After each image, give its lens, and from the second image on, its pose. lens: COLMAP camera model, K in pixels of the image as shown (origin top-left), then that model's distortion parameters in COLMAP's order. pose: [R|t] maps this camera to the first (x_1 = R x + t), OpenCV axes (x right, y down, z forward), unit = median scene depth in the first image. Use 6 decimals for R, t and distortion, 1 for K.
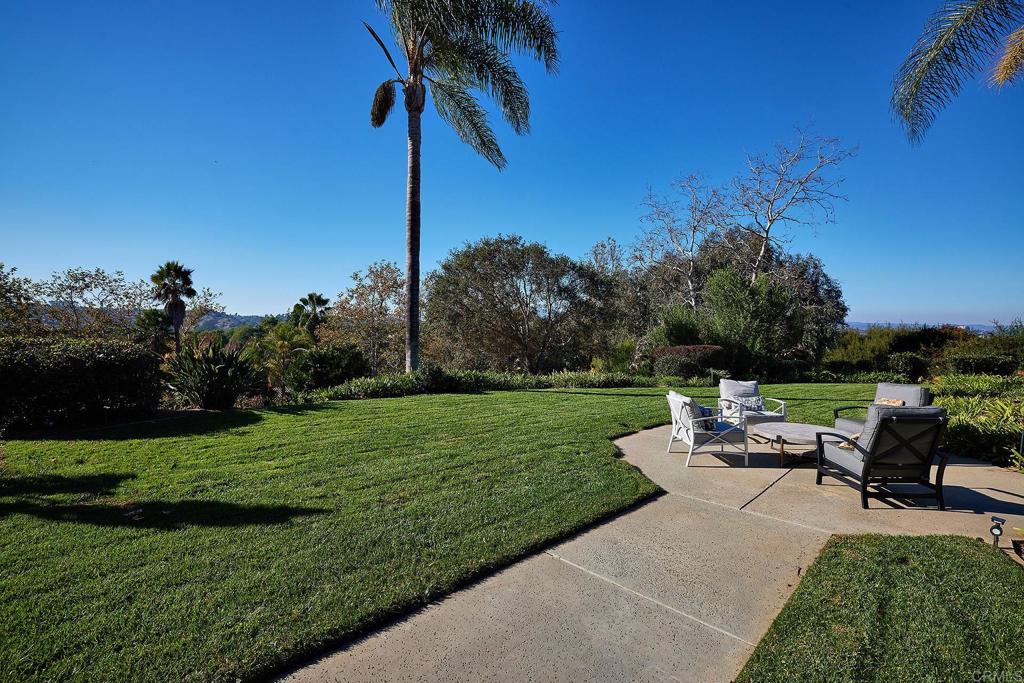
lens RADIAL K [[503.9, 0, 519.6], [0, 503.9, 318.5], [0, 0, 1]] dist [-0.012227, 0.001821]
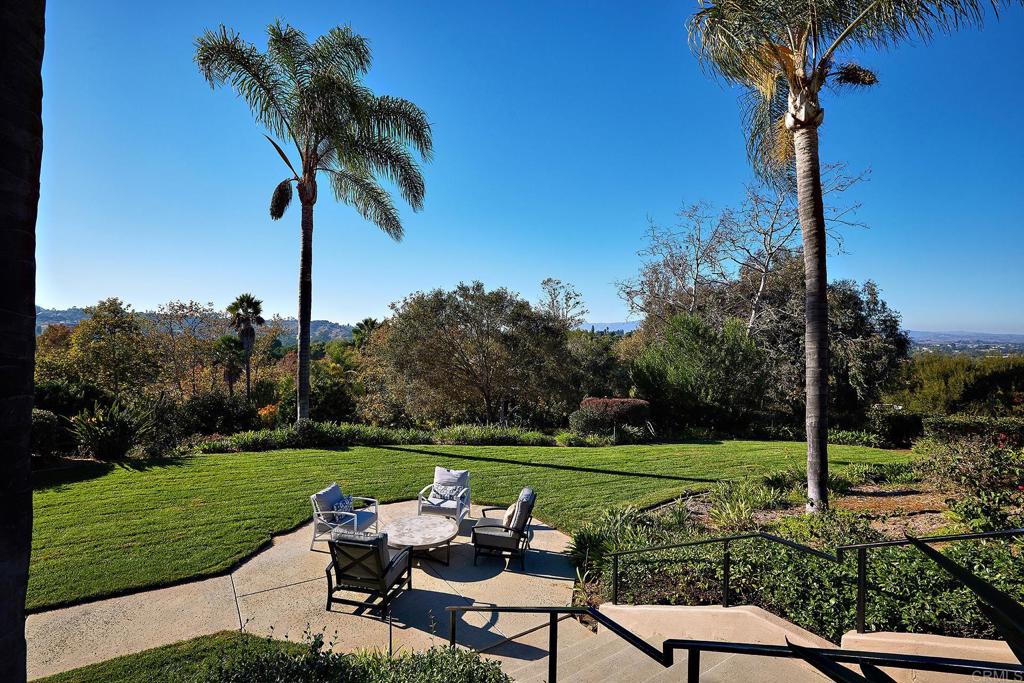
lens RADIAL K [[503.9, 0, 479.3], [0, 503.9, 323.0], [0, 0, 1]] dist [-0.012227, 0.001821]
pose [[0.974950, -0.000492, -0.222423, 0.099714], [-0.004909, 0.999706, -0.023731, -0.023456], [0.222370, 0.024229, 0.974661, -0.012286]]
